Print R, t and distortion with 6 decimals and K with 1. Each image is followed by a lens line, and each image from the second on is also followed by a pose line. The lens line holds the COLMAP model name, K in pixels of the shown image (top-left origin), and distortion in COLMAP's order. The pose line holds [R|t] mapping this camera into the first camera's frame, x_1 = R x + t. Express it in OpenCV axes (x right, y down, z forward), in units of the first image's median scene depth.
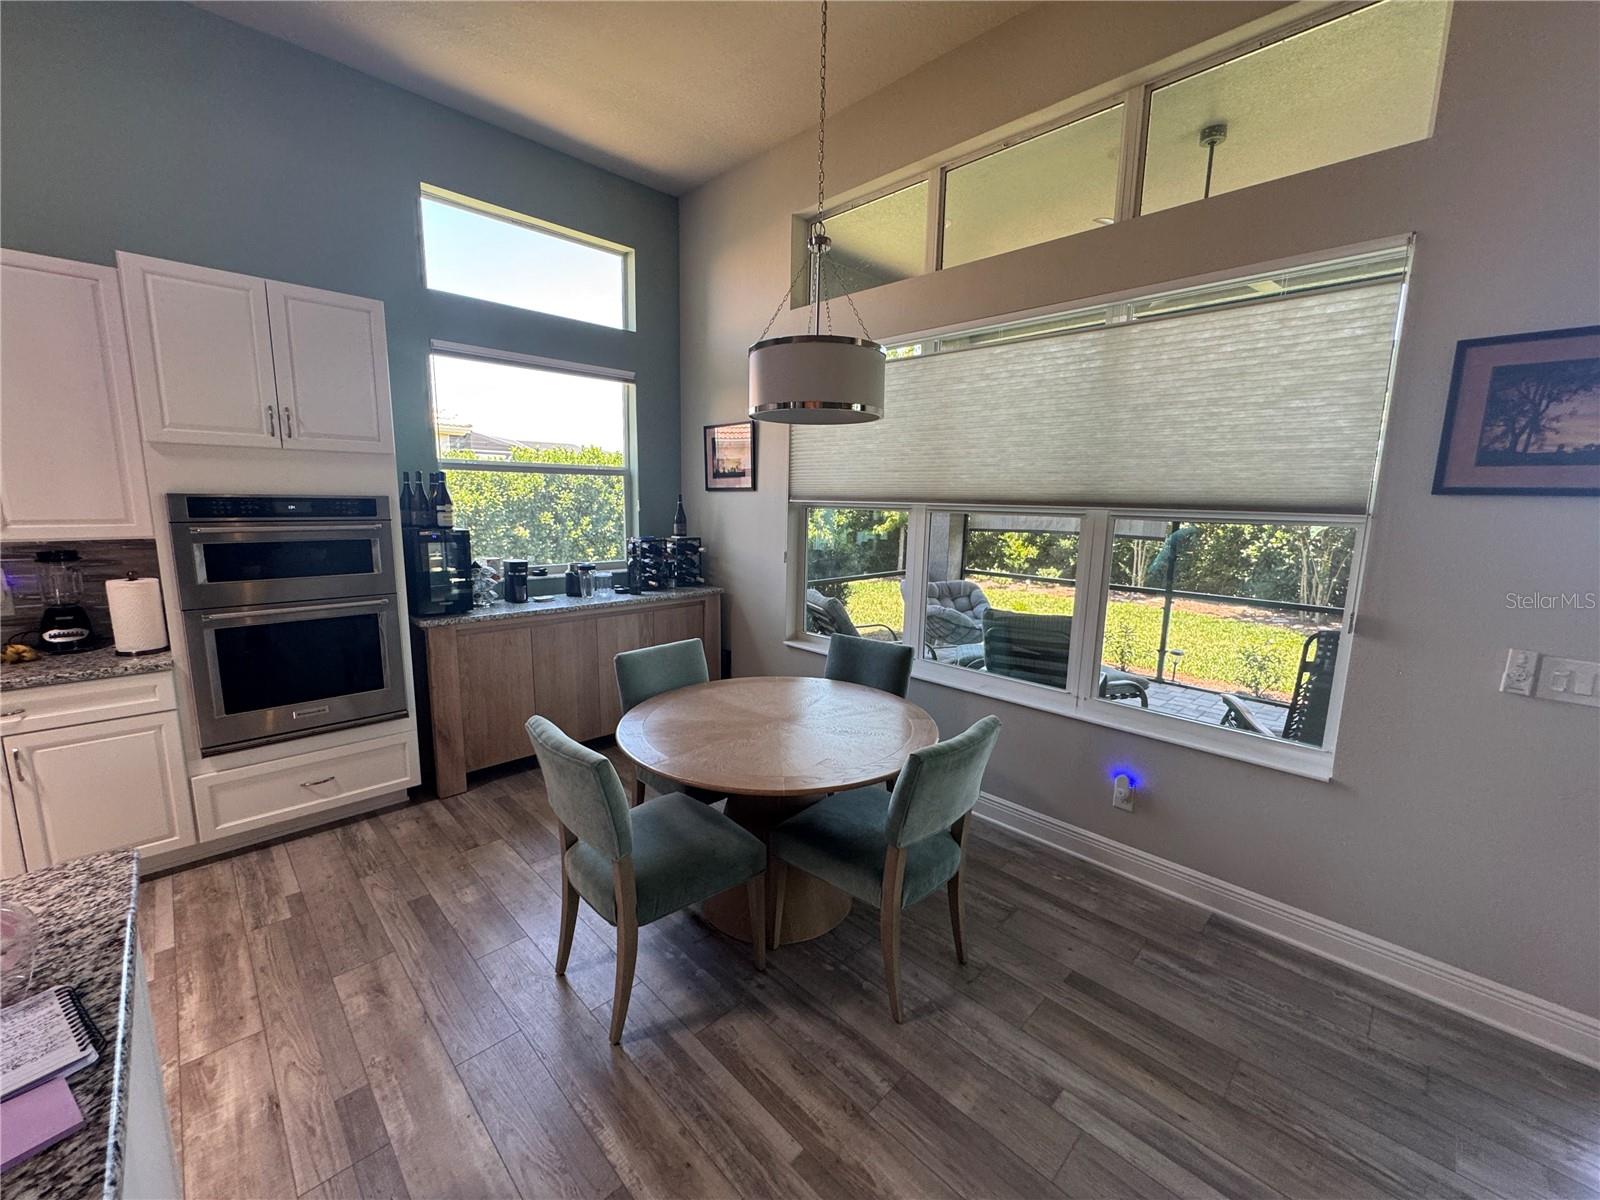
lens RADIAL K [[638.5, 0, 800.0], [0, 638.5, 600.0], [0, 0, 1]] dist [-0.004791, -0.000423]
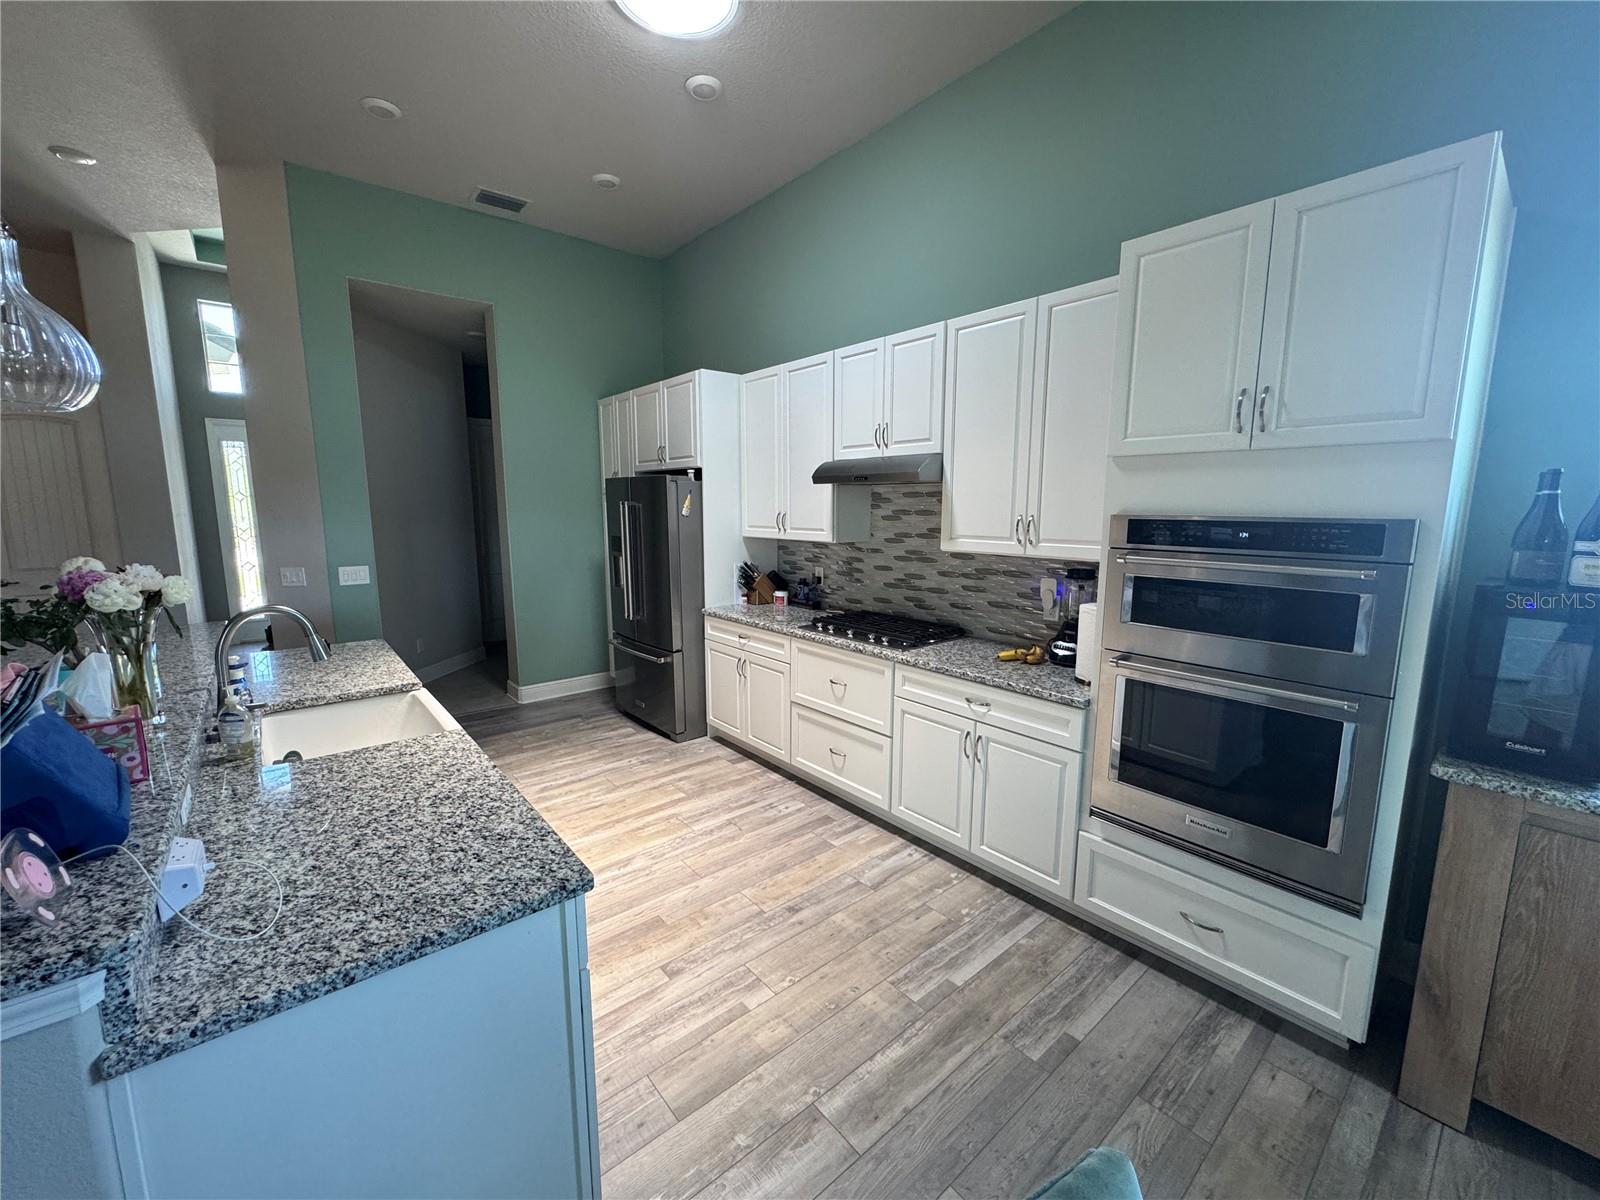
lens RADIAL K [[638.5, 0, 800.0], [0, 638.5, 600.0], [0, 0, 1]] dist [-0.004791, -0.000423]
pose [[-0.086602, 0.129447, -0.987797, -0.074589], [-0.164474, 0.976059, 0.142328, -0.095063], [0.982572, 0.174793, -0.063238, 0.578873]]
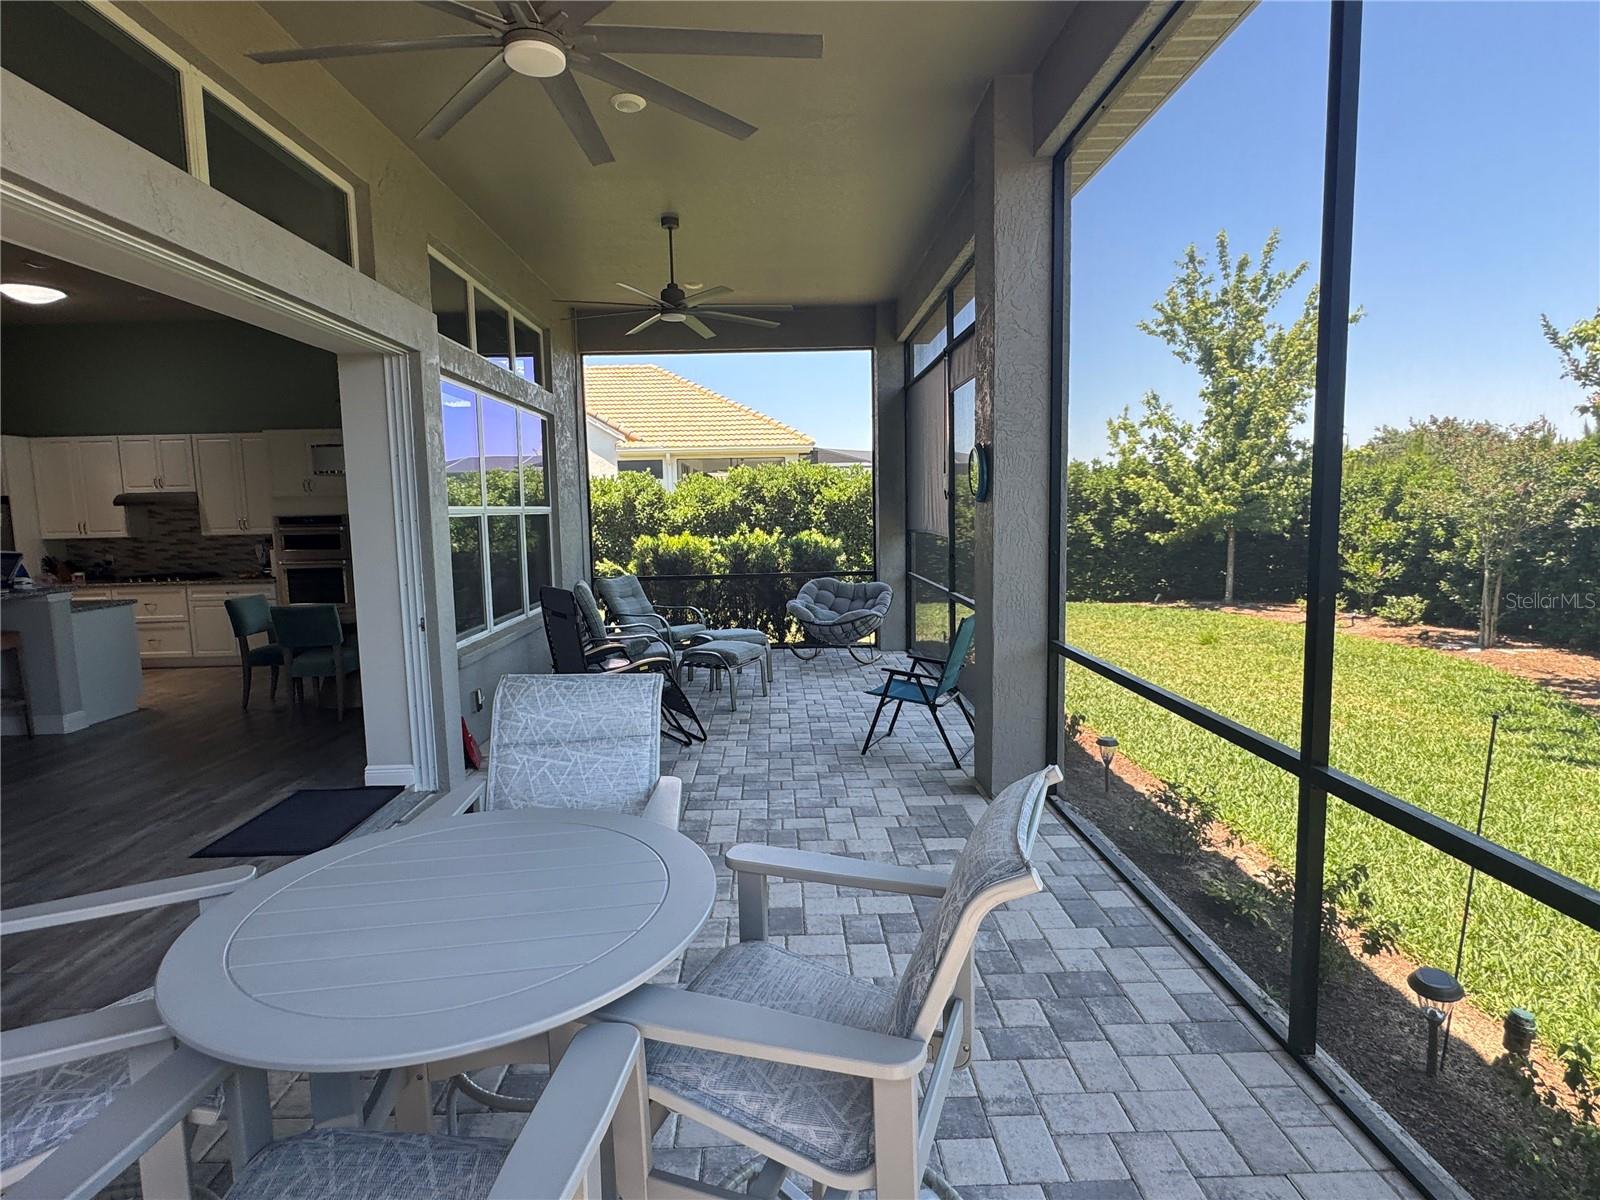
lens RADIAL K [[842.2, 0, 800.0], [0, 842.2, 600.0], [0, 0, 1]] dist [-0.003040, 0.001318]
pose [[0.729149, 0.037709, -0.683316, 2.725999], [-0.073821, 0.996989, -0.023754, 0.095817], [0.680362, 0.067763, 0.729737, -0.053255]]
